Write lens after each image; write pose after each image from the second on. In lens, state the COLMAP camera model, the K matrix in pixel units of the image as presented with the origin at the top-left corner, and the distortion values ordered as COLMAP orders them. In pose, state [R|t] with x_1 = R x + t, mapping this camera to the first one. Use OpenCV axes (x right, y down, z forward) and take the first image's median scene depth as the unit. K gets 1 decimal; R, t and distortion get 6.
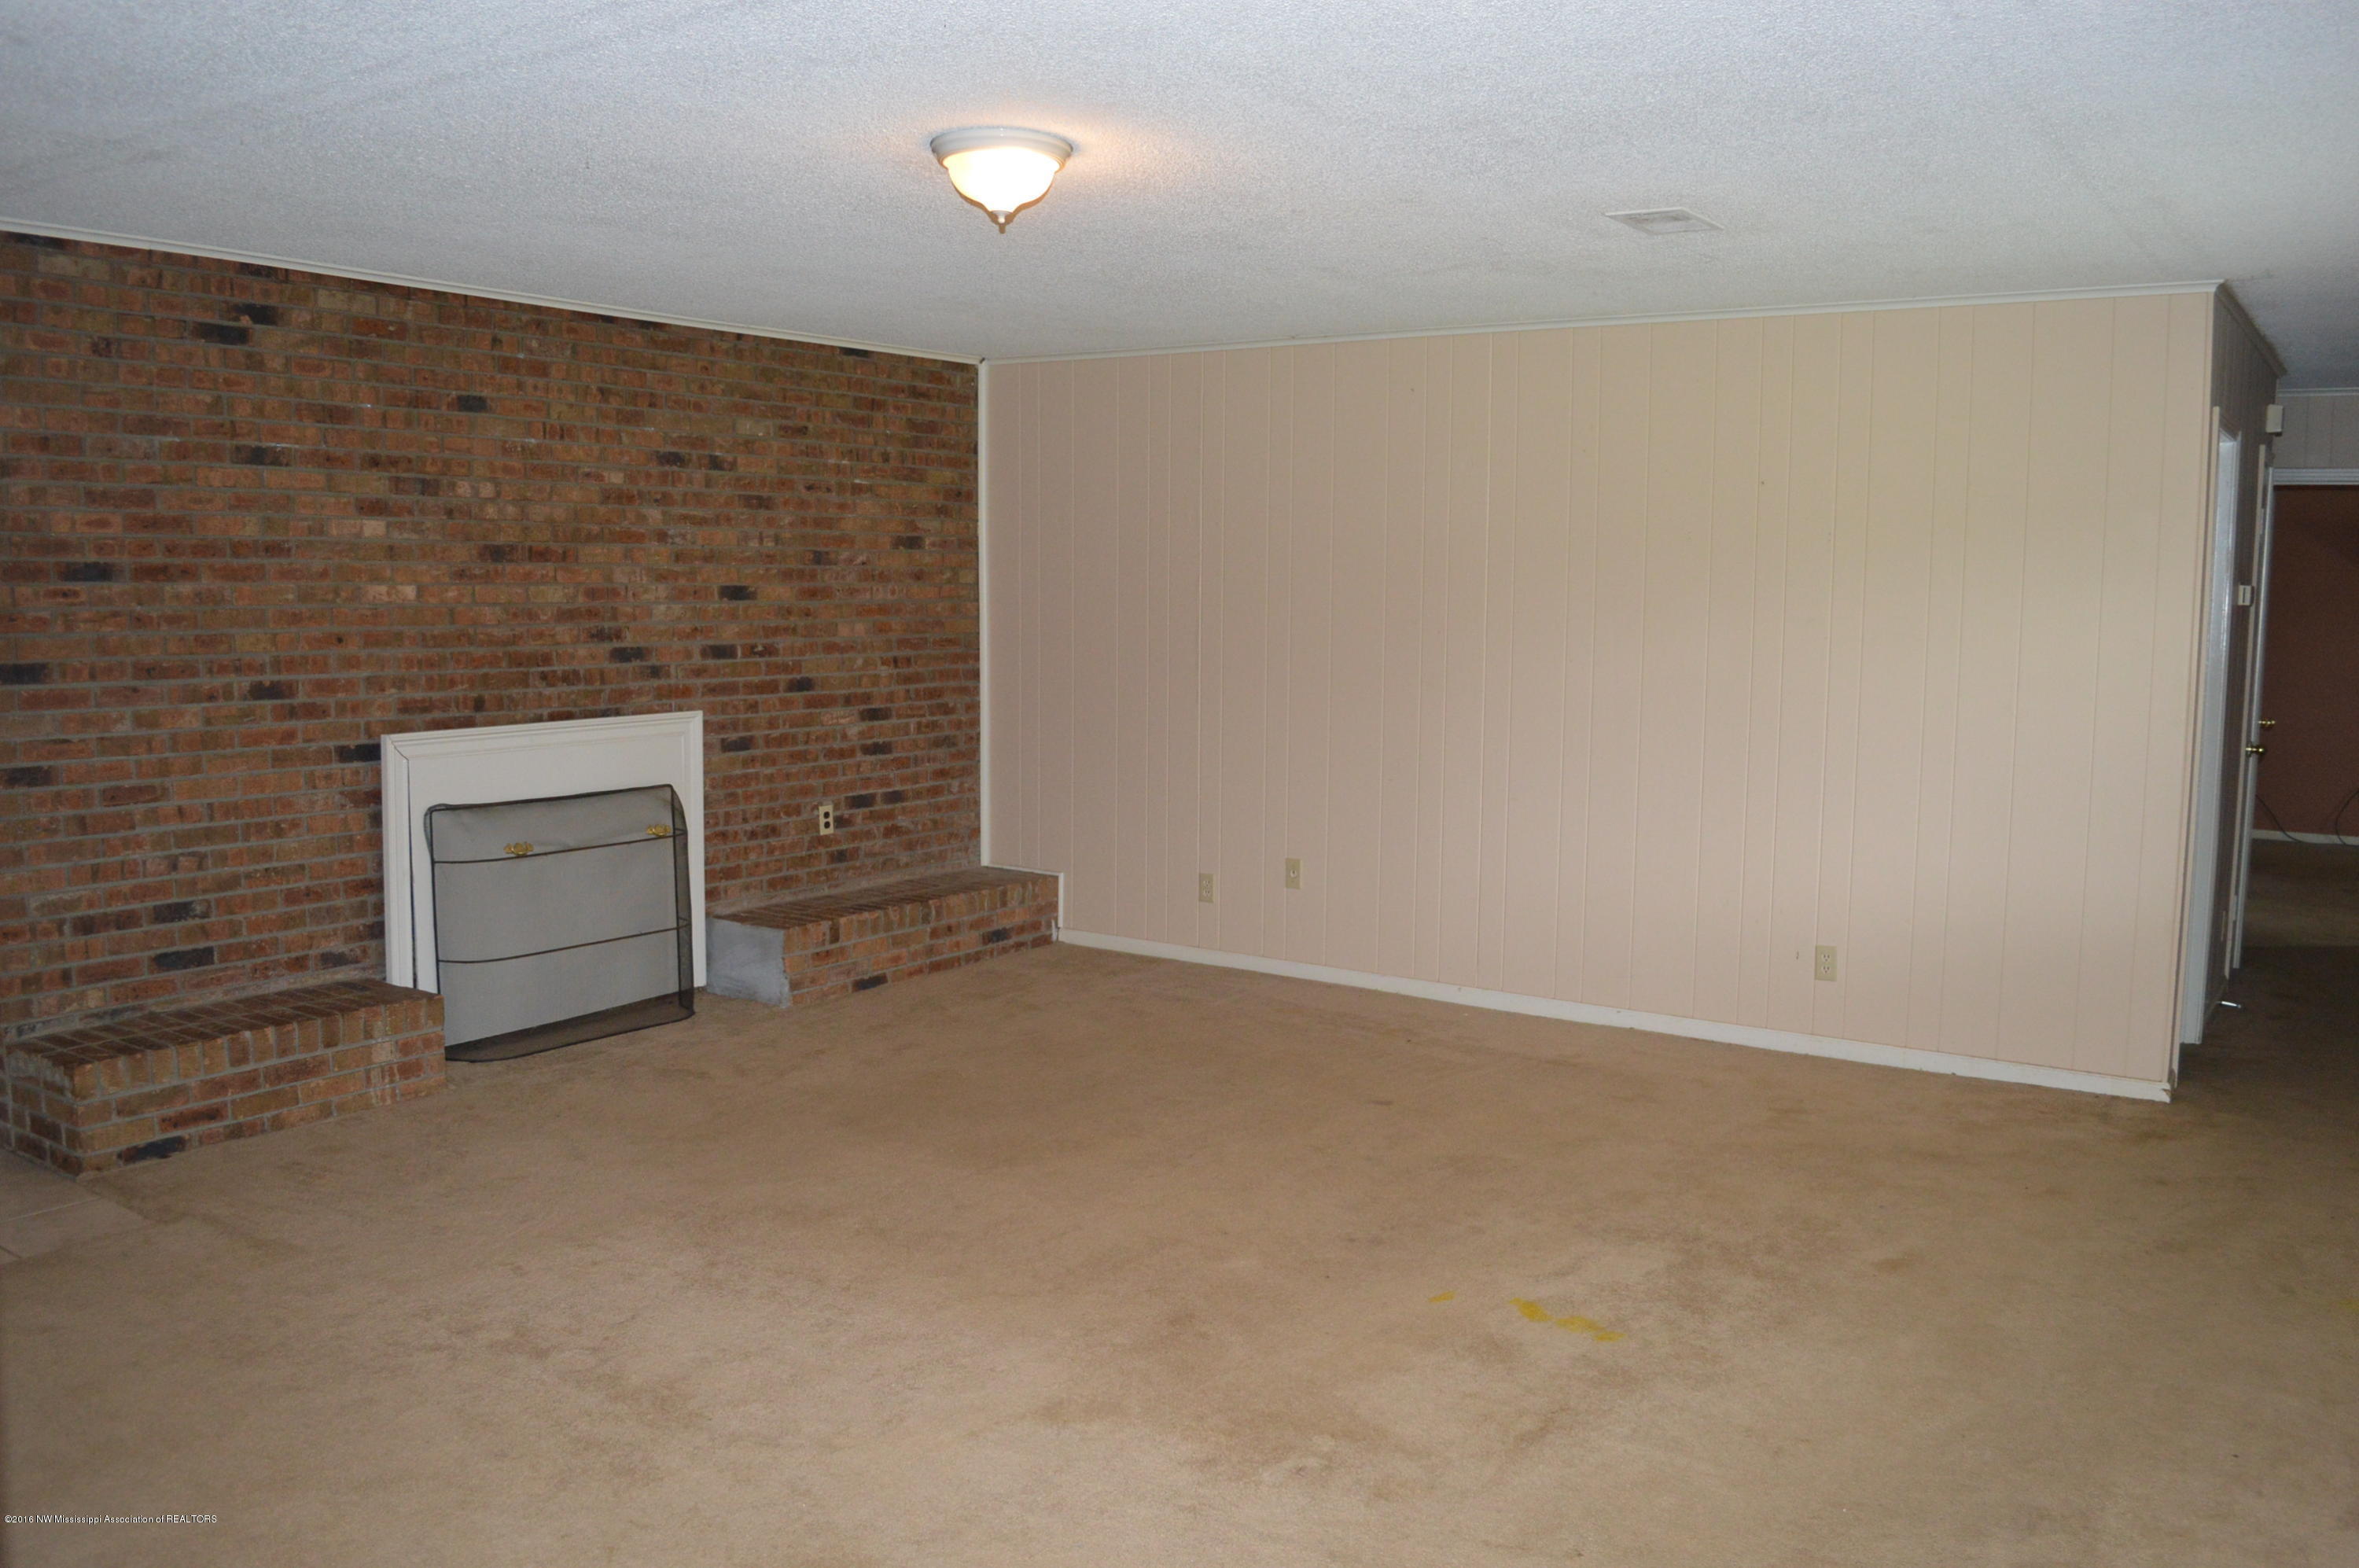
lens RADIAL K [[1881.3, 0, 1178.1], [0, 1881.3, 779.3], [0, 0, 1]] dist [-0.081185, 0.011487]
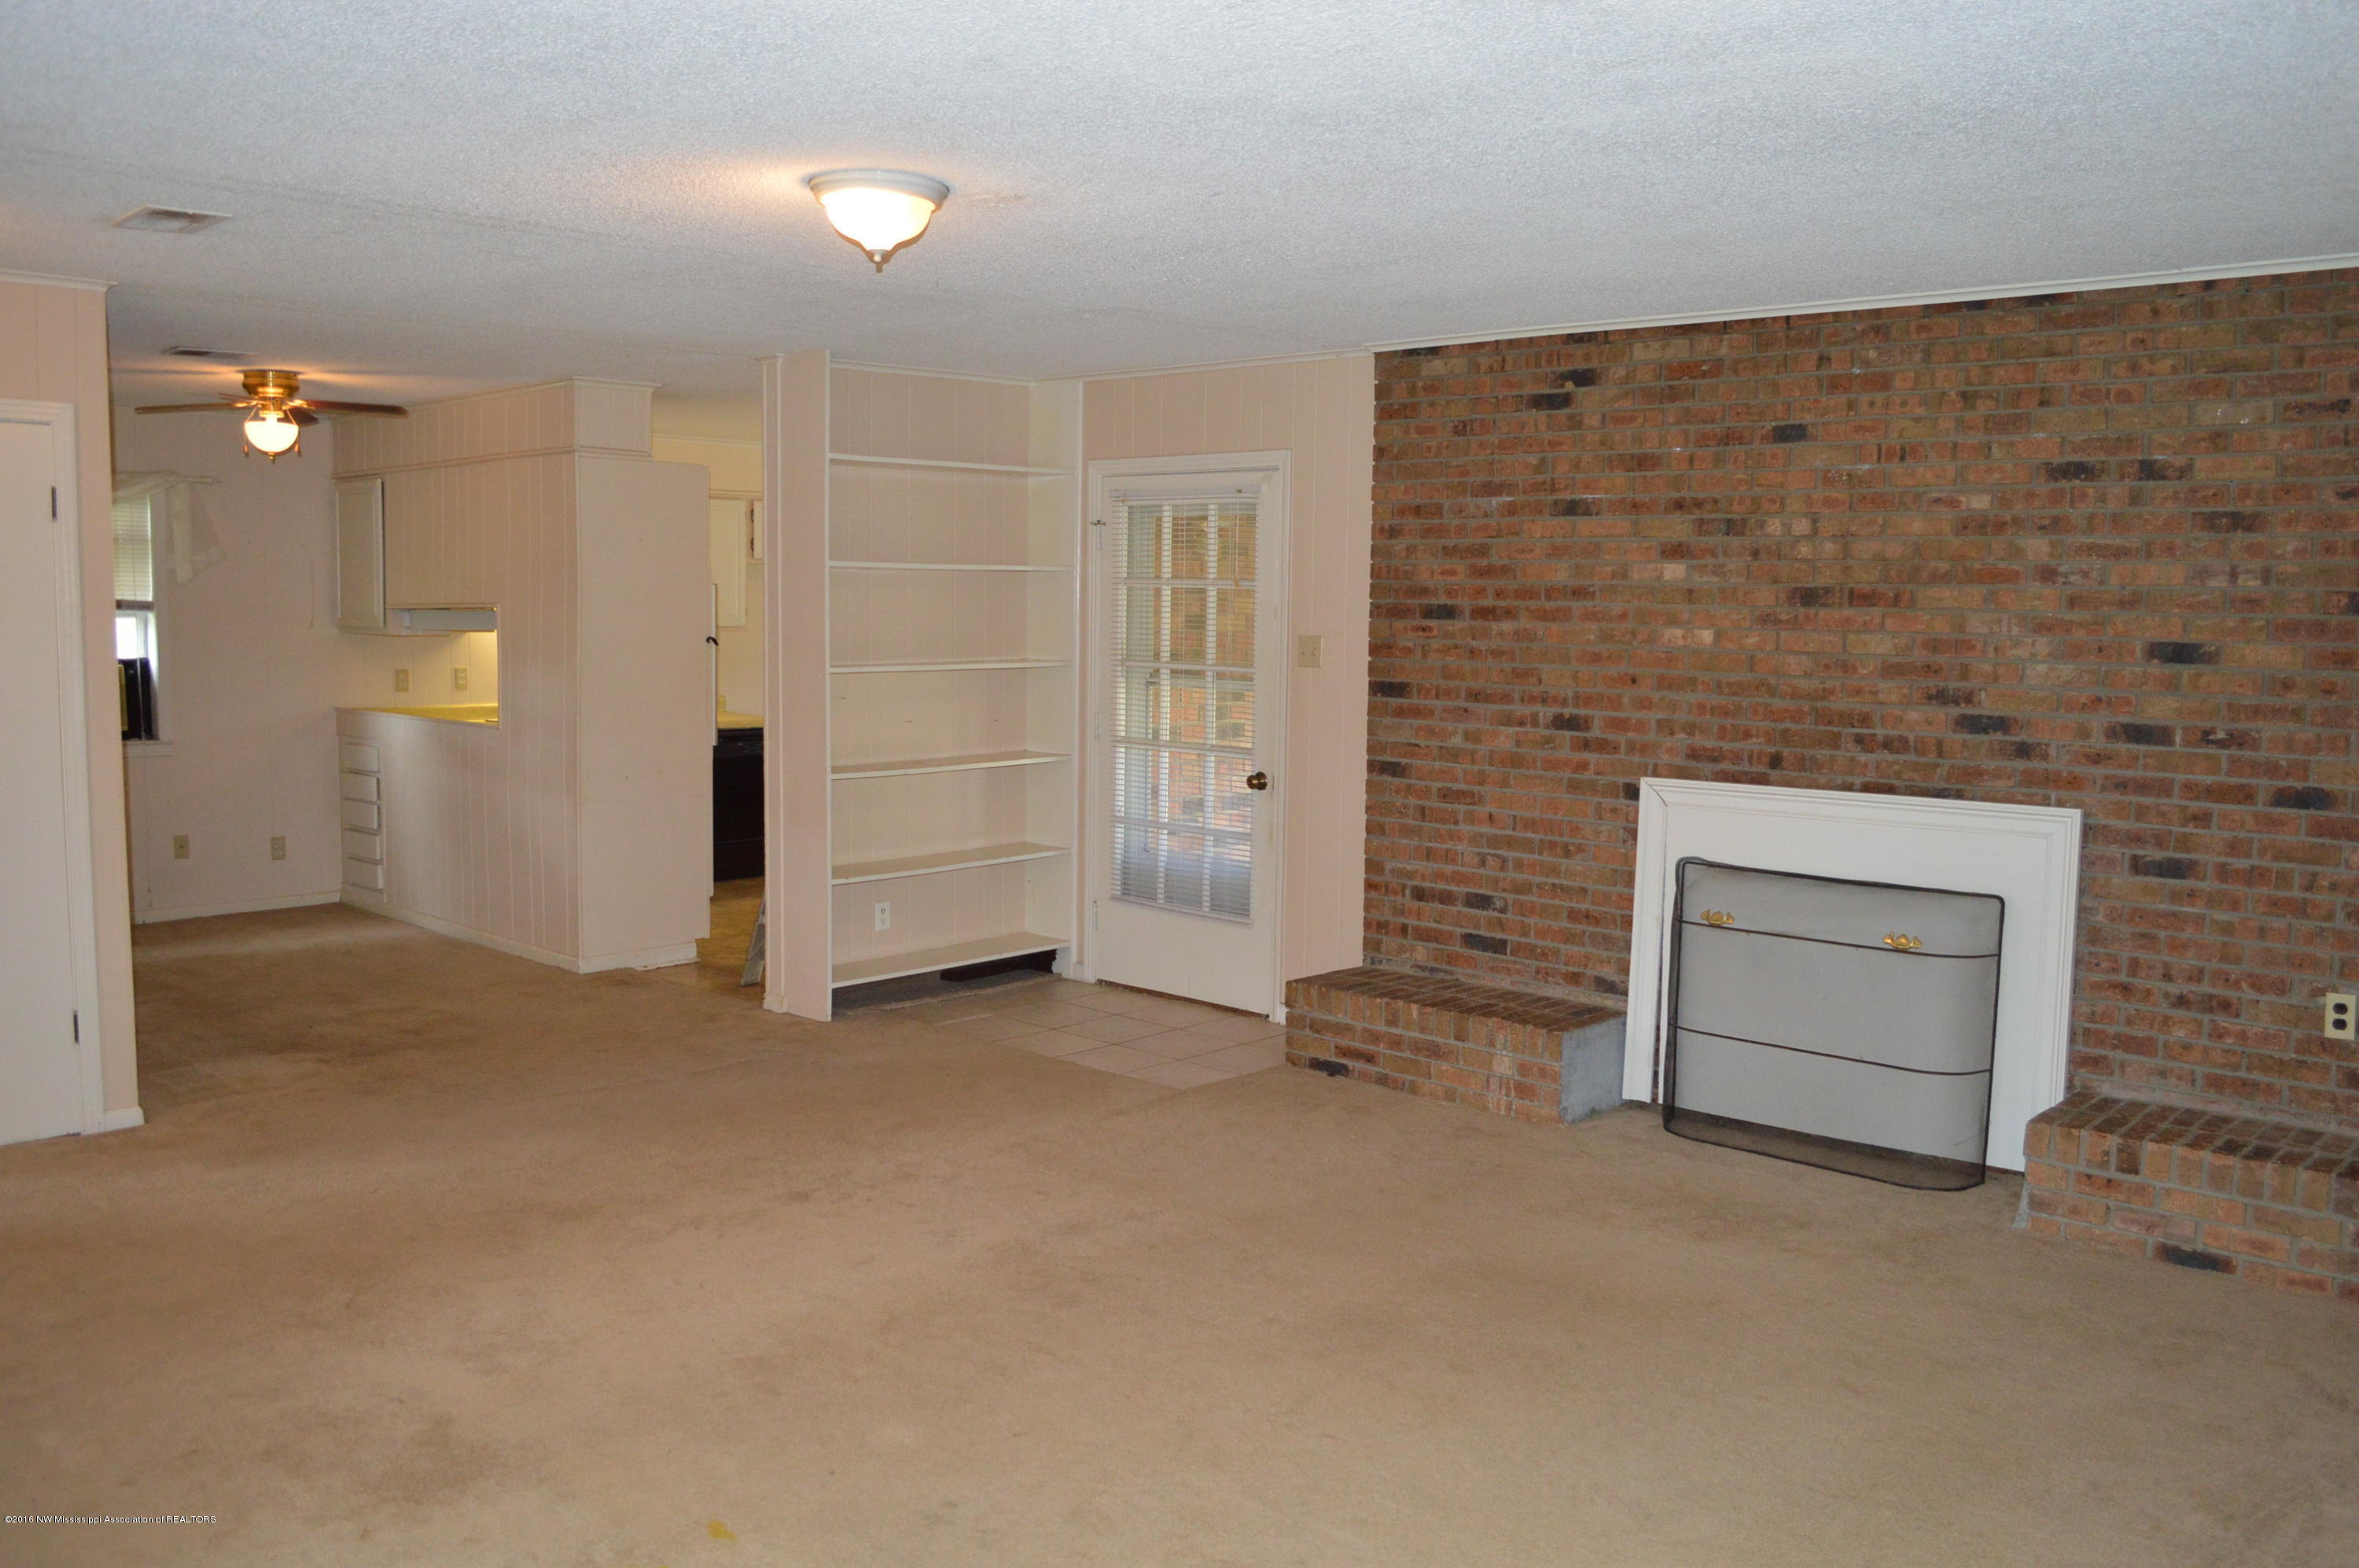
lens RADIAL K [[1881.3, 0, 1148.8], [0, 1881.3, 772.9], [0, 0, 1]] dist [-0.081185, 0.011487]
pose [[-0.155709, 0.080831, -0.984490, 0.623689], [-0.115386, 0.988335, 0.099396, -0.097859], [0.981041, 0.129073, -0.144566, 0.900429]]
